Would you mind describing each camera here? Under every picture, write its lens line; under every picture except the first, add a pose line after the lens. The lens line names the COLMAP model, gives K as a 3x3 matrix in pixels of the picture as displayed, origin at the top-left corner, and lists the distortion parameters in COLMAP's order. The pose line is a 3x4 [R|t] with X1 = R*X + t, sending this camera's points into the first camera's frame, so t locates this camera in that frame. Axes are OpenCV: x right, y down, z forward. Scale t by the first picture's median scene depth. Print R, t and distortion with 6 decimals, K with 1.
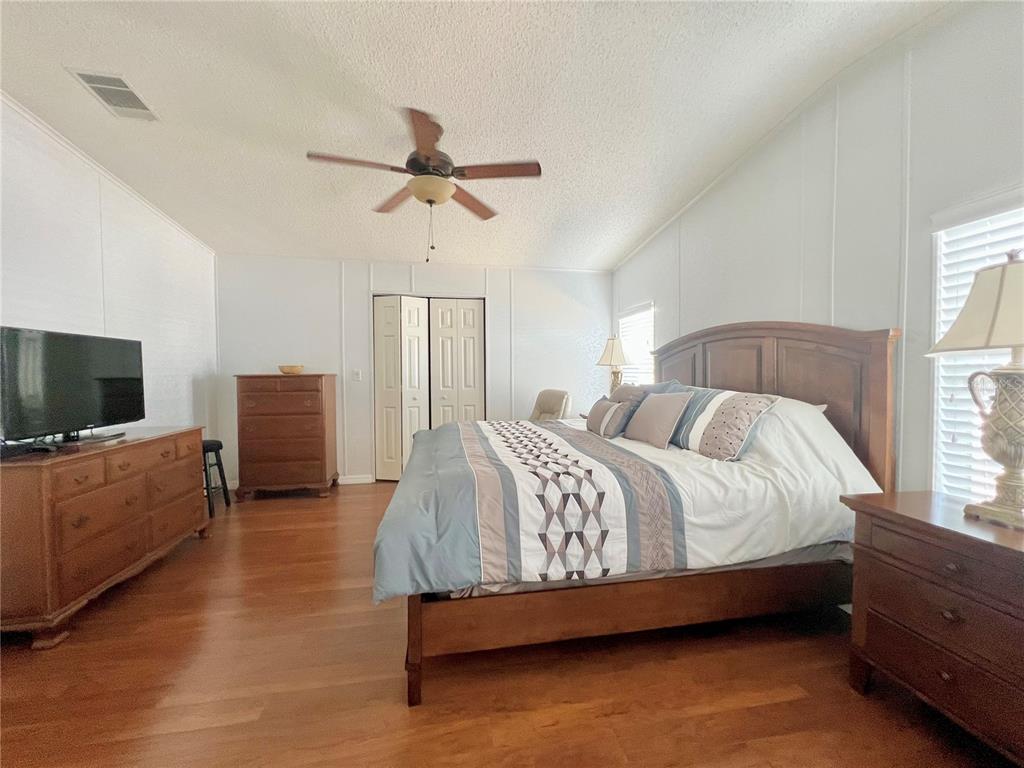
lens RADIAL K [[412.6, 0, 512.0], [0, 412.6, 384.0], [0, 0, 1]] dist [0.000543, -0.000025]
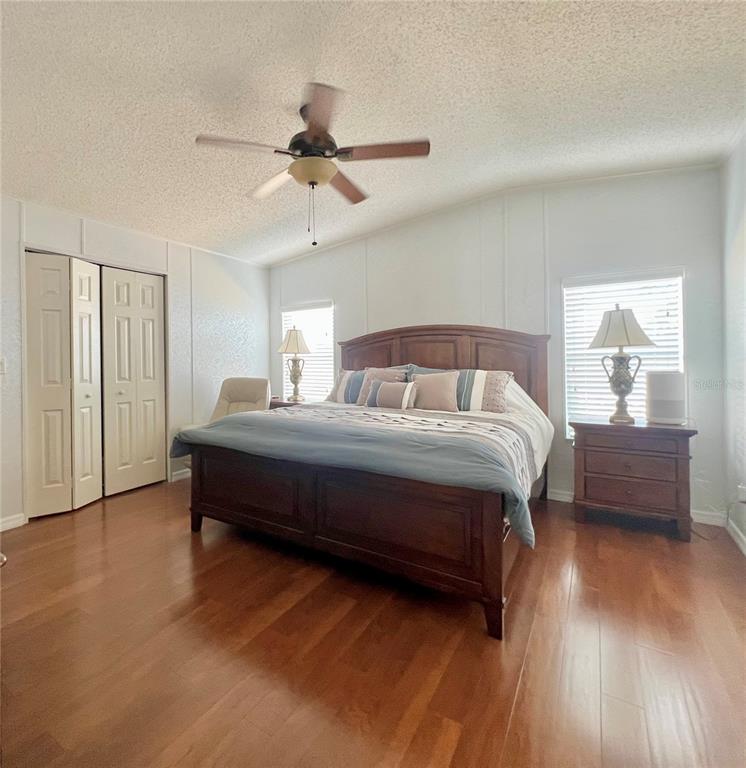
lens RADIAL K [[387.8, 0, 372.3], [0, 387.8, 359.1], [0, 0, 1]] dist [-0.002956, -0.000394]
pose [[0.699365, -0.003502, 0.714756, -0.385936], [0.027591, 0.999375, -0.022101, -0.001892], [-0.714232, 0.035177, 0.699025, 0.139415]]
